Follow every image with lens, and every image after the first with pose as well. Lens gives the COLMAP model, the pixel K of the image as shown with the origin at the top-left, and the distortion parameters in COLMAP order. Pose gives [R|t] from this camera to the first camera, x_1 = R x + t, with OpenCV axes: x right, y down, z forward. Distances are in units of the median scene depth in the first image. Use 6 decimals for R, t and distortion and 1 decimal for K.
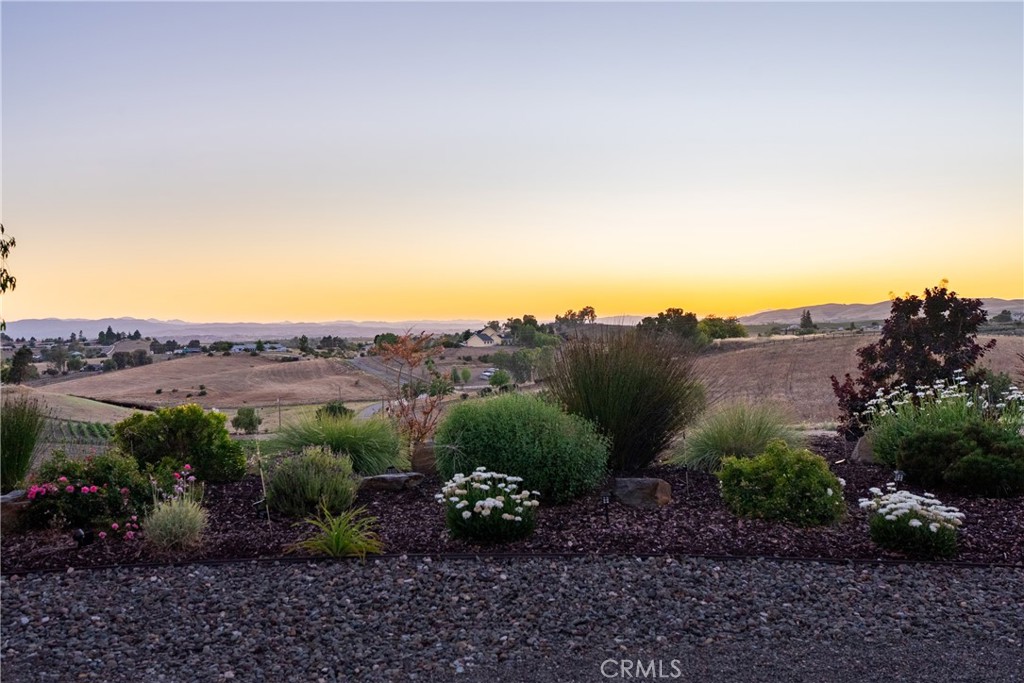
lens RADIAL K [[1005.5, 0, 511.1], [0, 1005.5, 341.1], [0, 0, 1]] dist [-0.004277, 0.000000]
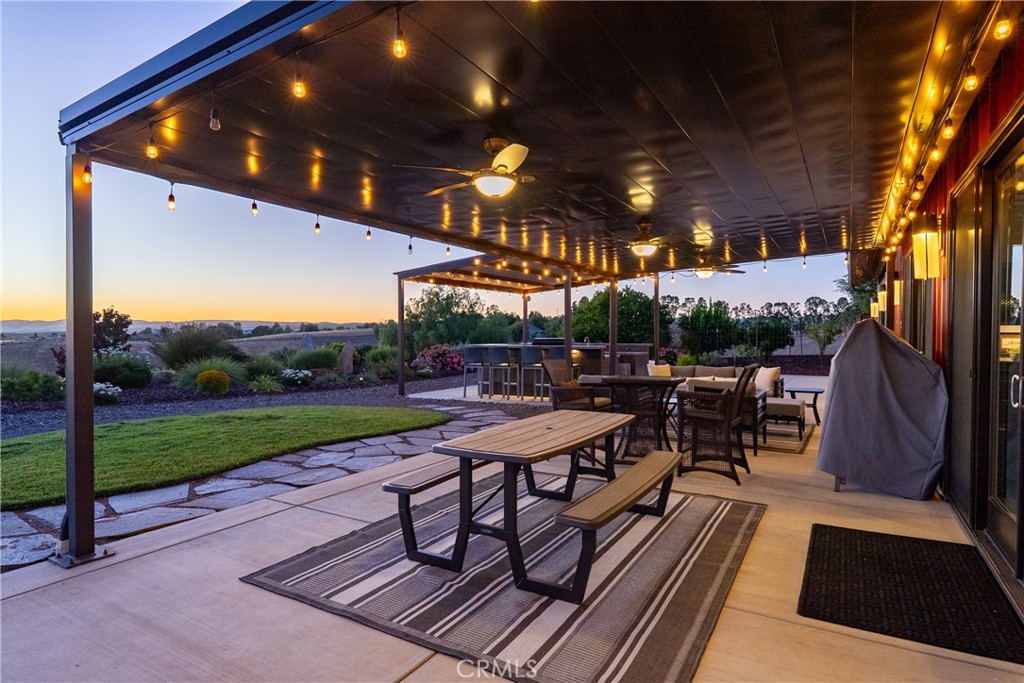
lens RADIAL K [[555.6, 0, 510.3], [0, 555.6, 344.3], [0, 0, 1]] dist [-0.001956, -0.000636]
pose [[0.511787, -0.000462, 0.859112, -0.264504], [0.001879, 0.999998, -0.000582, 0.041352], [-0.859111, 0.001912, 0.511786, -0.588956]]
